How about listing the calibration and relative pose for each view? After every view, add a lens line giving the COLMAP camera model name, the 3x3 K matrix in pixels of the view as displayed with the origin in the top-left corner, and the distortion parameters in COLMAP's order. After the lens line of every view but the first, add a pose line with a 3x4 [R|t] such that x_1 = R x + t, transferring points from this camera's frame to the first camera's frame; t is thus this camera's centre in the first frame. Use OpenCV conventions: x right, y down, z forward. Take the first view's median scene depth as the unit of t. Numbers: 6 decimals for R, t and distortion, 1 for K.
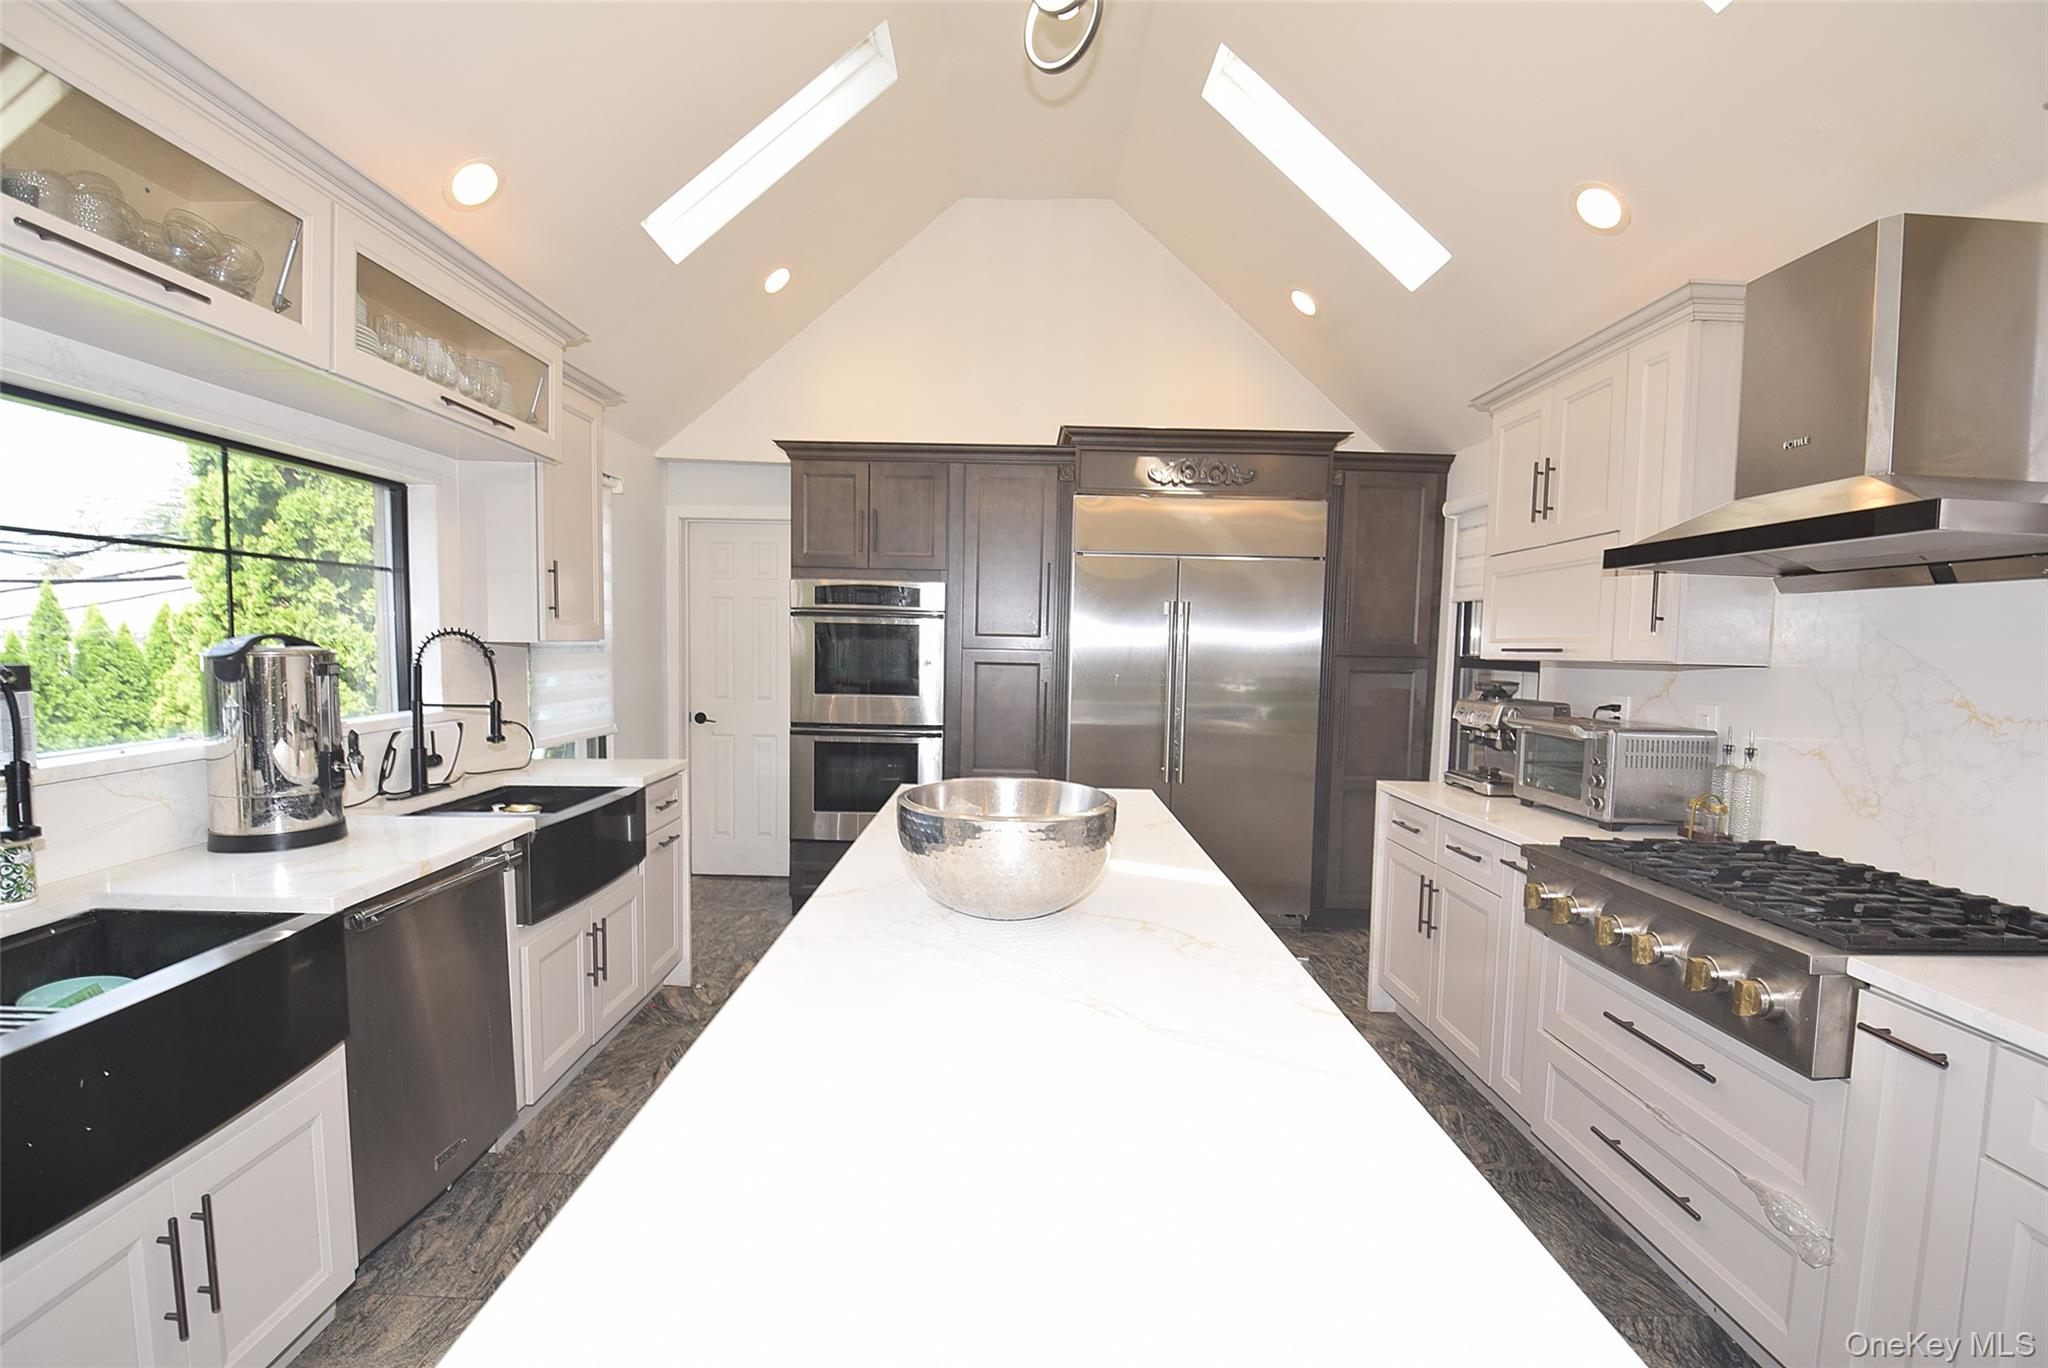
lens RADIAL K [[951.7, 0, 1023.2], [0, 951.7, 717.3], [0, 0, 1]] dist [0.000723, -0.000023]
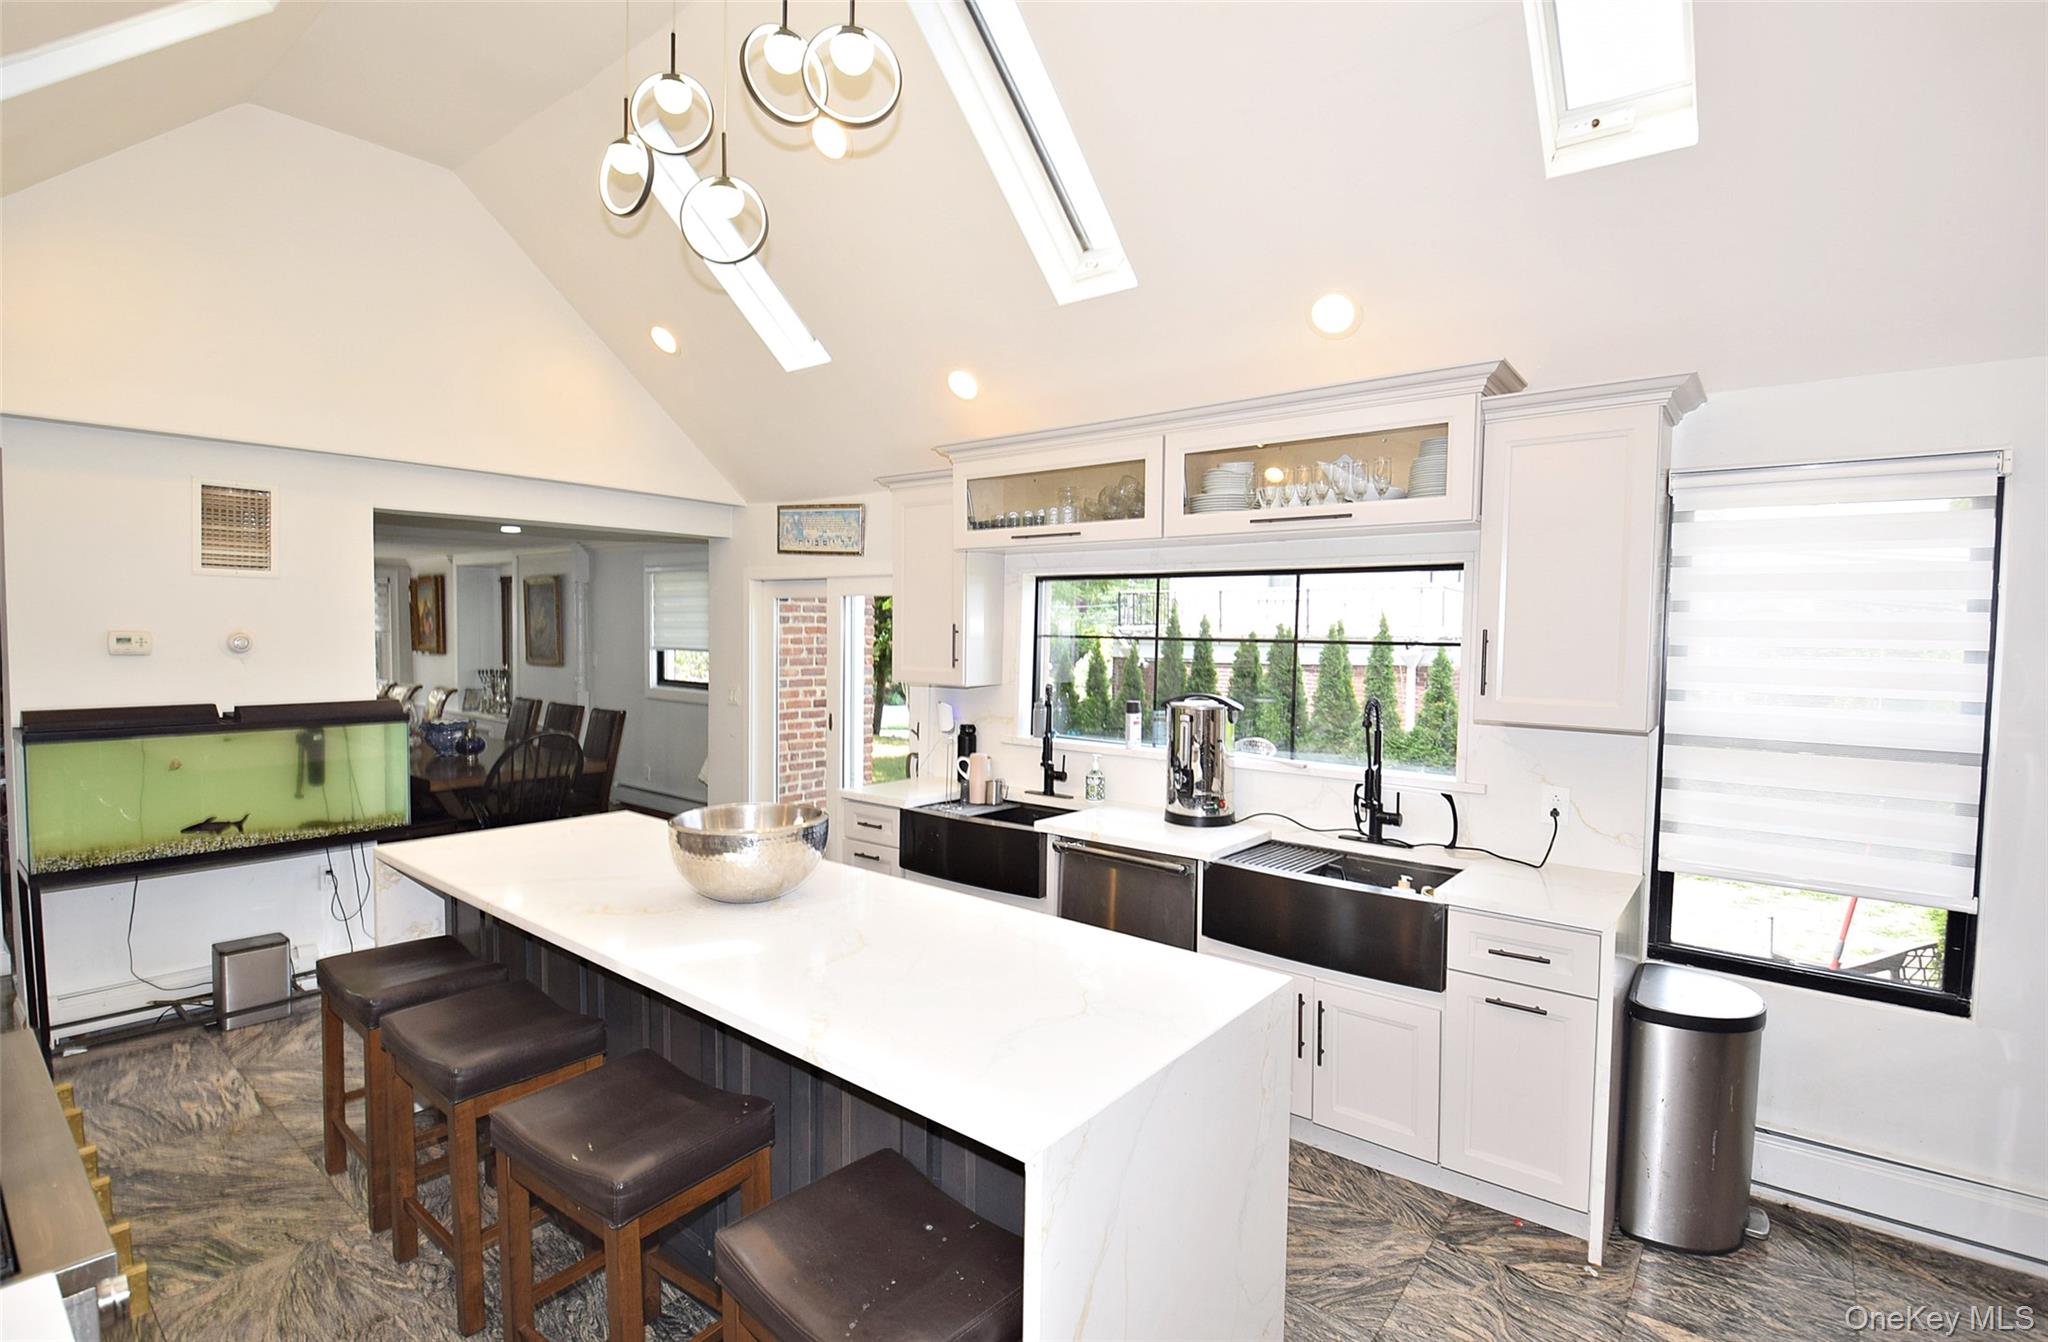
lens RADIAL K [[956.2, 0, 1024.0], [0, 956.2, 671.0], [0, 0, 1]] dist [-0.000977, -0.000199]
pose [[-0.631745, 0.008142, -0.775134, 0.514291], [-0.087194, 0.992852, 0.081494, -0.179770], [0.770257, 0.119071, -0.626519, 1.364215]]
